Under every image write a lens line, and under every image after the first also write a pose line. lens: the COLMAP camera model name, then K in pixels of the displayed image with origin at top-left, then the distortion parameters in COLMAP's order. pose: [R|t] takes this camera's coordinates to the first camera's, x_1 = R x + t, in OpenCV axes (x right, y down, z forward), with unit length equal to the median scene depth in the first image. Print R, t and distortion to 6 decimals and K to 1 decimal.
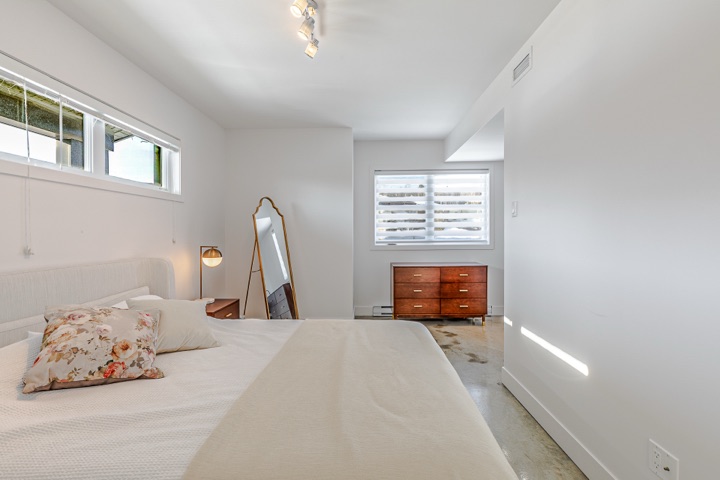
lens RADIAL K [[319.8, 0, 357.0], [0, 319.8, 237.5], [0, 0, 1]] dist [0.001532, 0.000080]
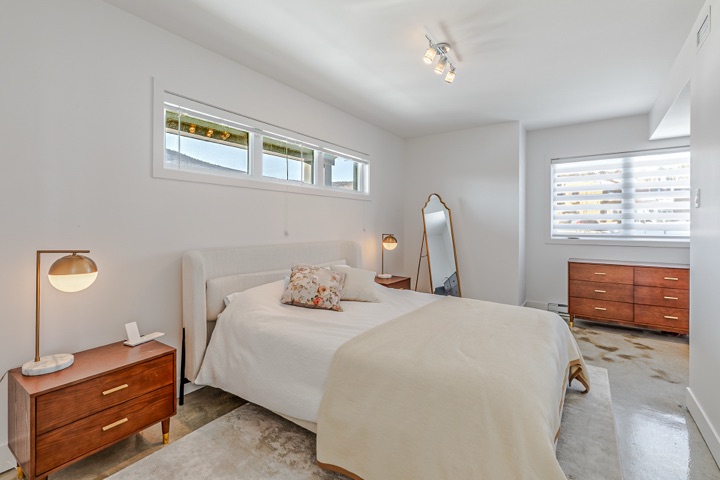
lens RADIAL K [[324.6, 0, 363.2], [0, 324.6, 231.2], [0, 0, 1]] dist [0.002191, 0.000387]
pose [[0.830634, 0.021361, -0.556410, 0.199820], [-0.017615, 0.999772, 0.012086, 0.001527], [0.556541, -0.000238, 0.830820, -0.160152]]
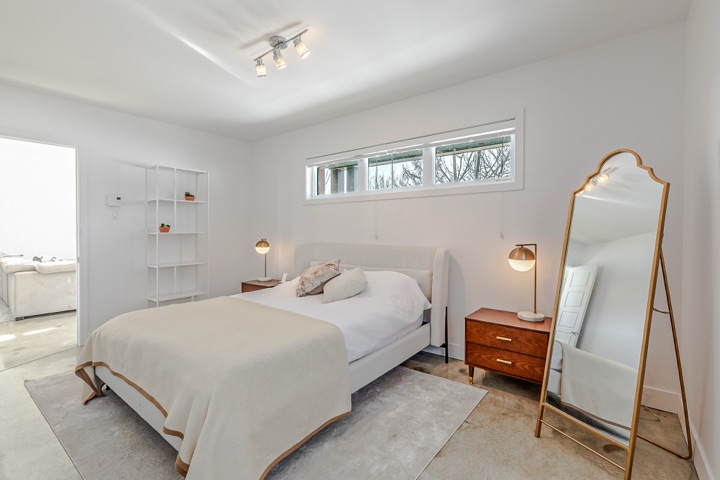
lens RADIAL K [[324.6, 0, 363.2], [0, 324.6, 231.2], [0, 0, 1]] dist [0.002191, 0.000387]
pose [[-0.572997, 0.036042, -0.818764, 0.419900], [0.000162, 0.999038, 0.043864, -0.044592], [0.819557, 0.025001, -0.572451, 1.209891]]
